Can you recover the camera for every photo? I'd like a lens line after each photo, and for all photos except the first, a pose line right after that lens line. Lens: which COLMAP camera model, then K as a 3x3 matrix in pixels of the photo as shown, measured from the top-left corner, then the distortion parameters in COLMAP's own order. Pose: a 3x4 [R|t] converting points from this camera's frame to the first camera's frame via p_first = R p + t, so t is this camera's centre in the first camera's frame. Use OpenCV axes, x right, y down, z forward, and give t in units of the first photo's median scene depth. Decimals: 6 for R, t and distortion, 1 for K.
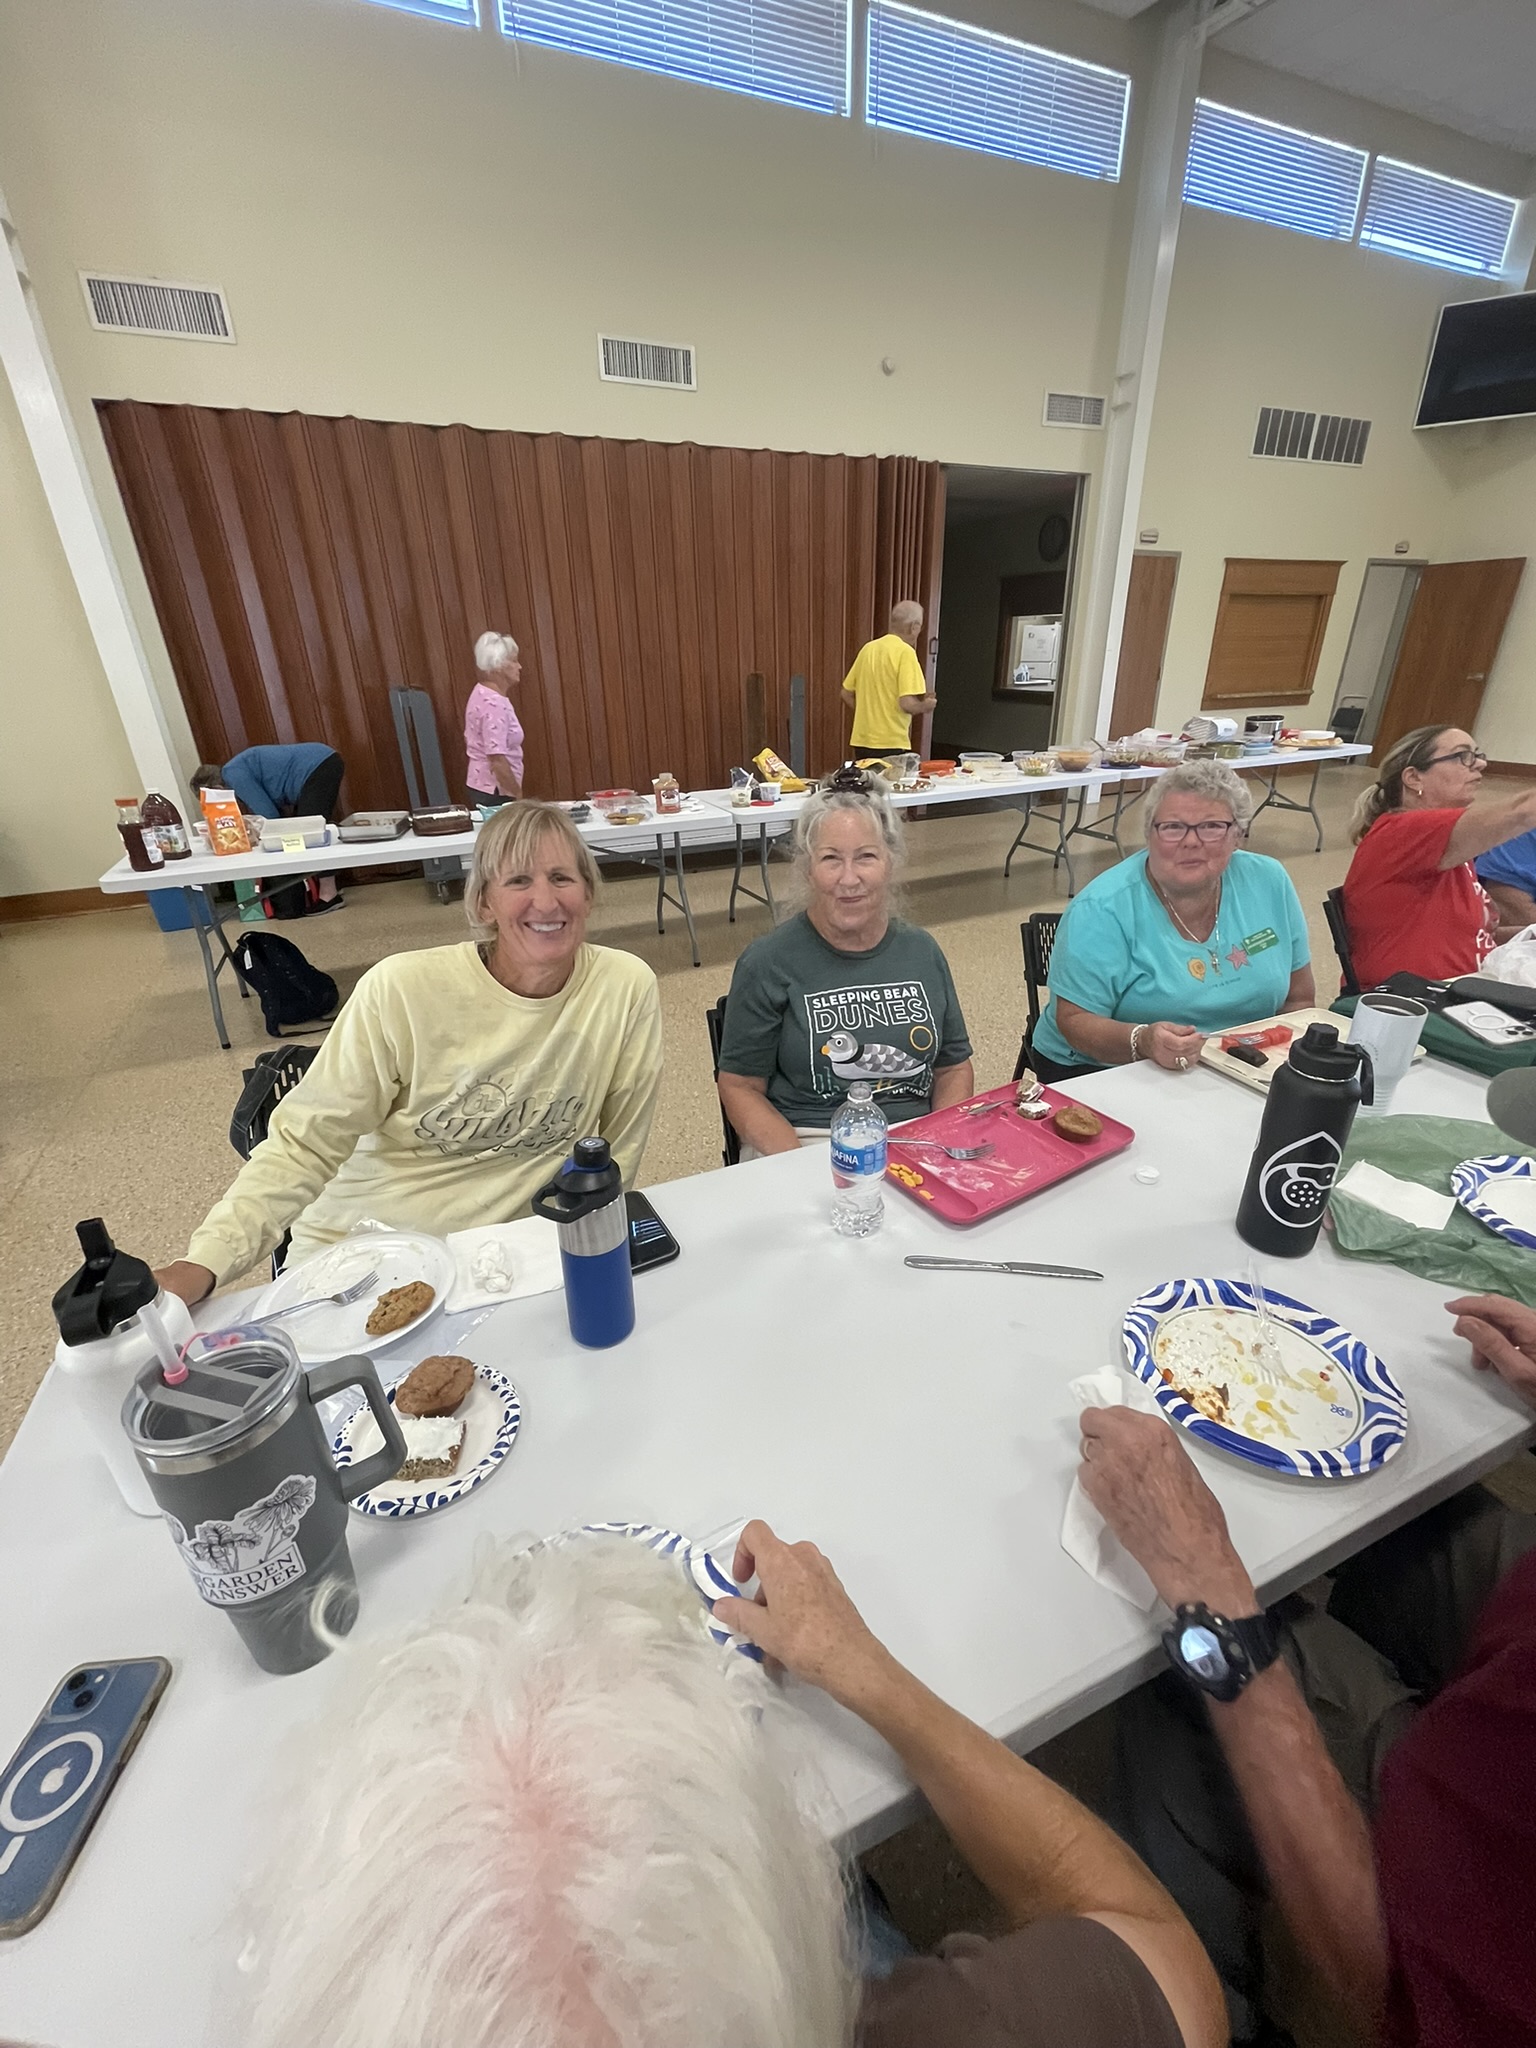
lens RADIAL K [[829.0, 0, 776.4], [0, 829.0, 1023.5], [0, 0, 1]] dist [0.001021, 0.000067]
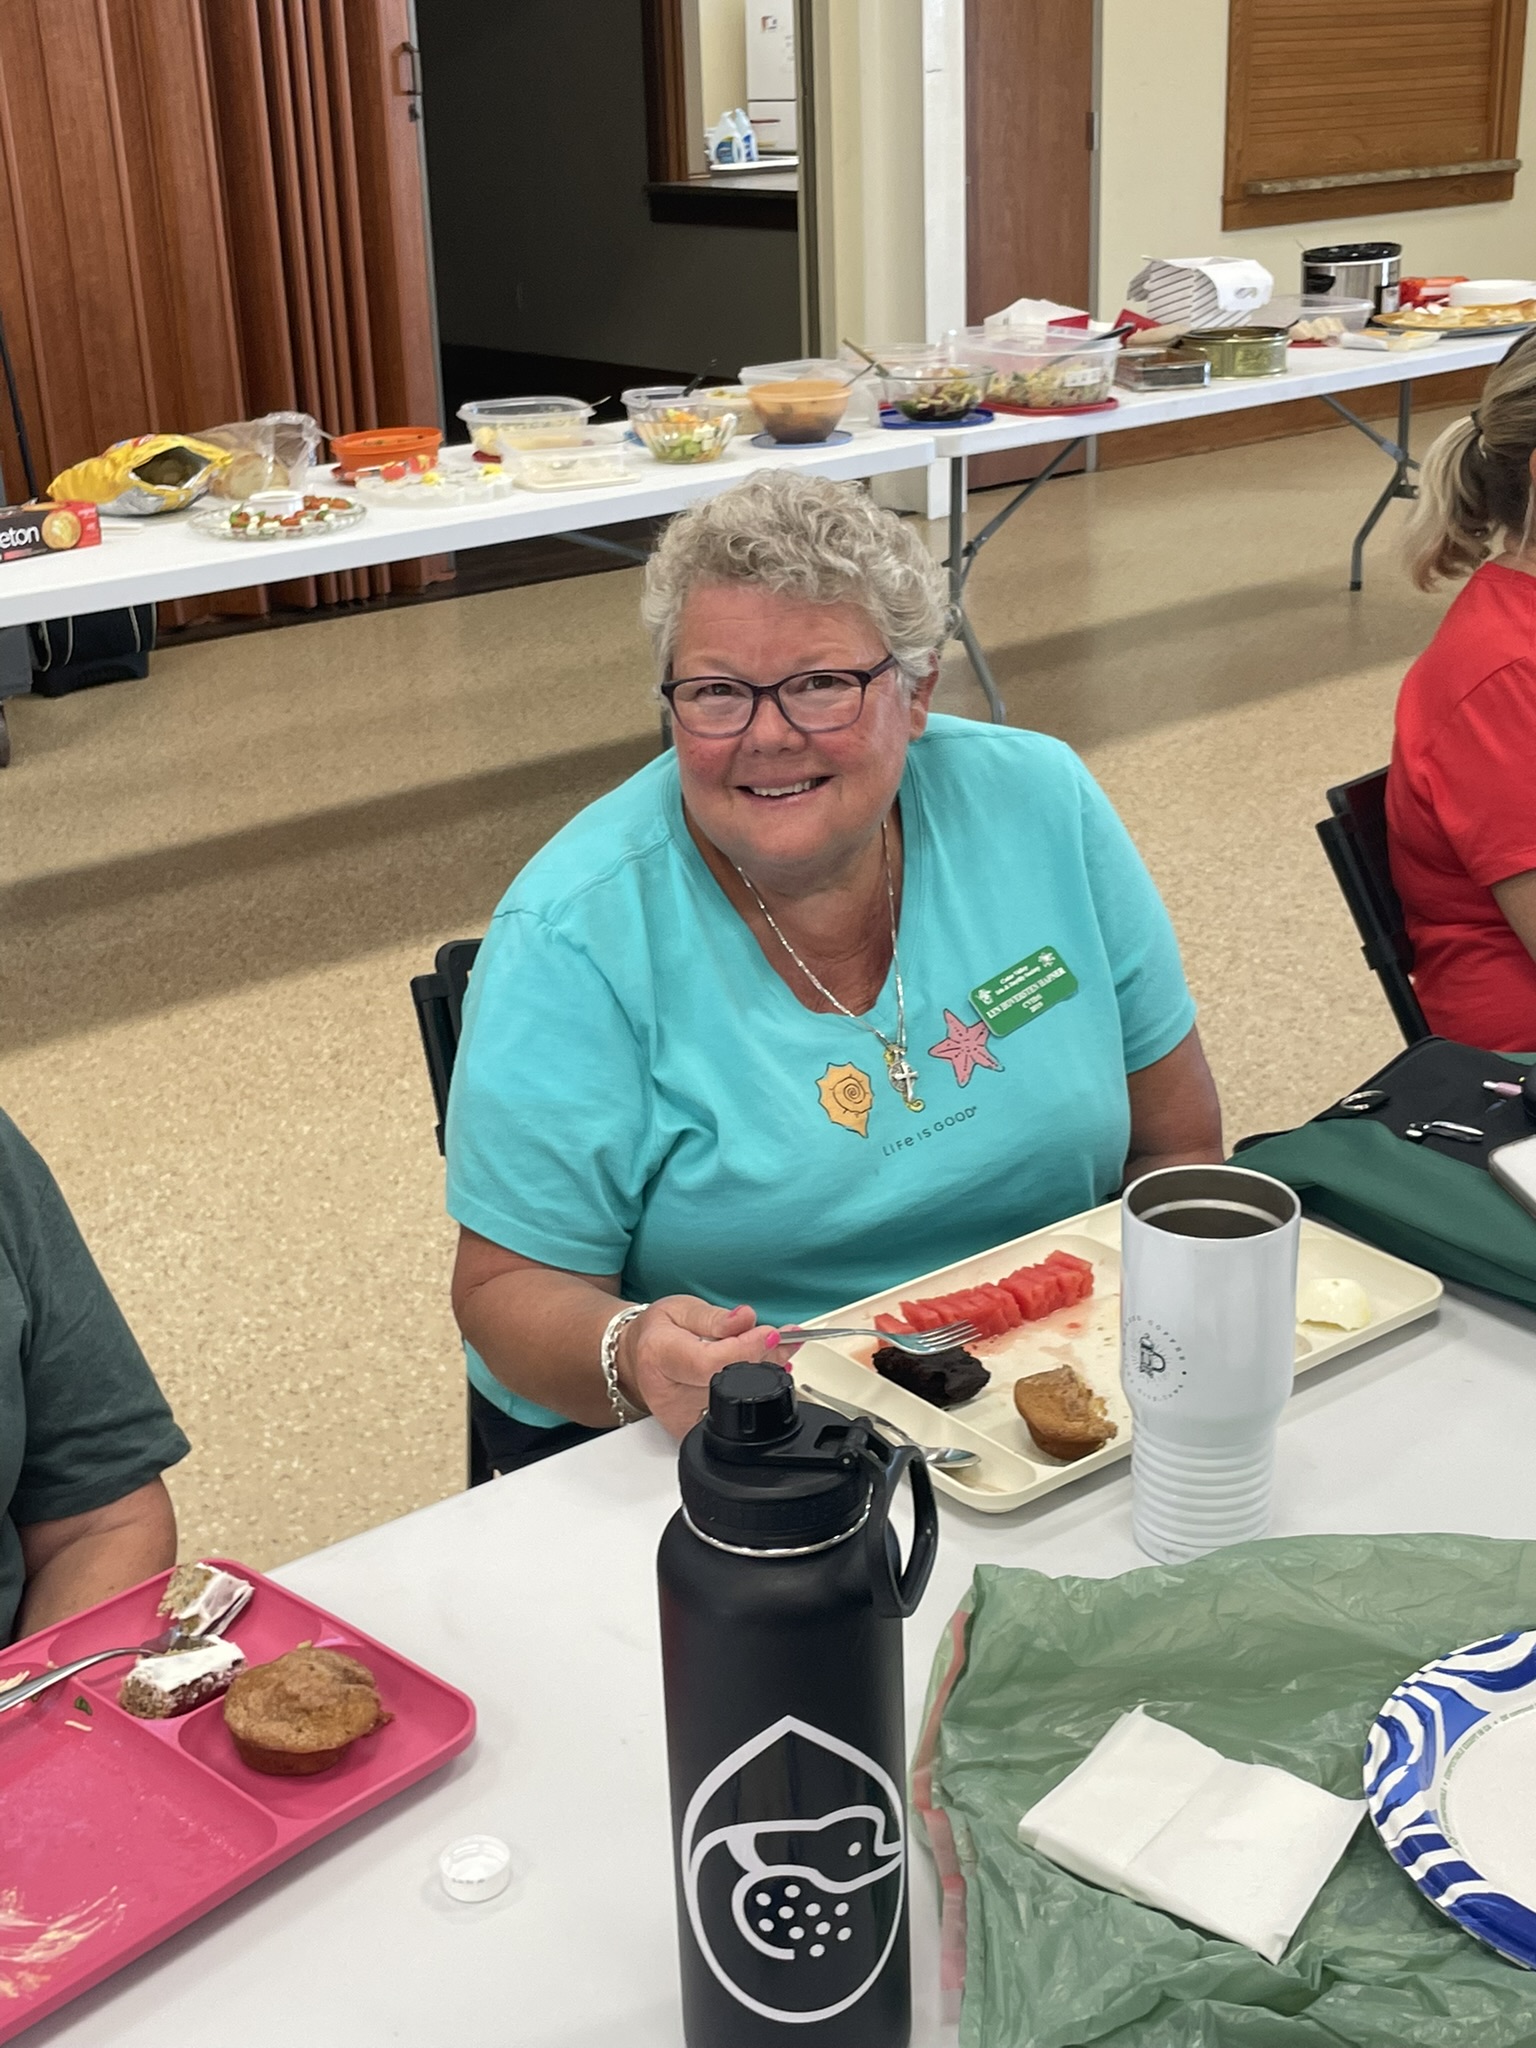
lens RADIAL K [[2560.8, 0, 749.0], [0, 2560.8, 1043.9], [0, 0, 1]] dist [0.081150, 0.000000]
pose [[0.971159, -0.100644, 0.216149, 0.252610], [0.113568, 0.992361, -0.048196, -0.041793], [-0.209647, 0.071354, 0.975170, 0.021476]]
